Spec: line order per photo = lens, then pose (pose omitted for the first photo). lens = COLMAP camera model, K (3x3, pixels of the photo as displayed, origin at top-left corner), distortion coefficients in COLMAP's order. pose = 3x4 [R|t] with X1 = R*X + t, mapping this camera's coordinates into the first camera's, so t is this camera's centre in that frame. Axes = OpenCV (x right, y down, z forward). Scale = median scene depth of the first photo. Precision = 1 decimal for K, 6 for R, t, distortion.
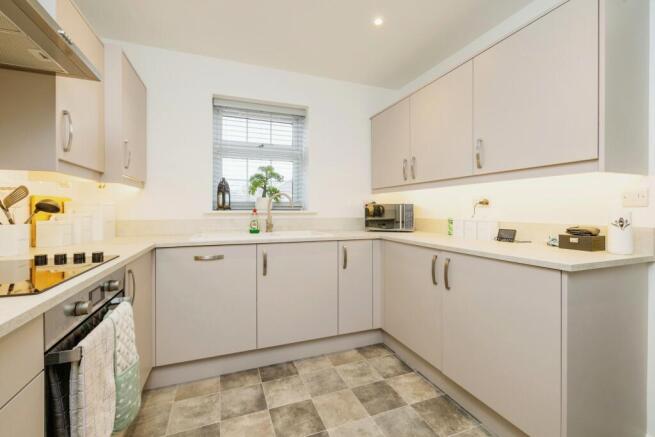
lens RADIAL K [[274.8, 0, 334.9], [0, 274.8, 210.3], [0, 0, 1]] dist [-0.003180, -0.000670]
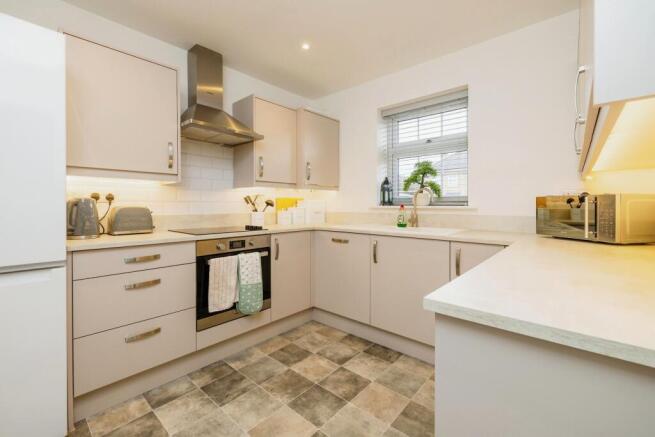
lens RADIAL K [[274.8, 0, 309.8], [0, 274.8, 203.7], [0, 0, 1]] dist [-0.003180, -0.000670]
pose [[0.448337, -0.003623, -0.893857, 0.660014], [-0.003037, 0.999980, -0.005577, 0.000194], [0.893860, 0.005215, 0.448317, 0.258151]]
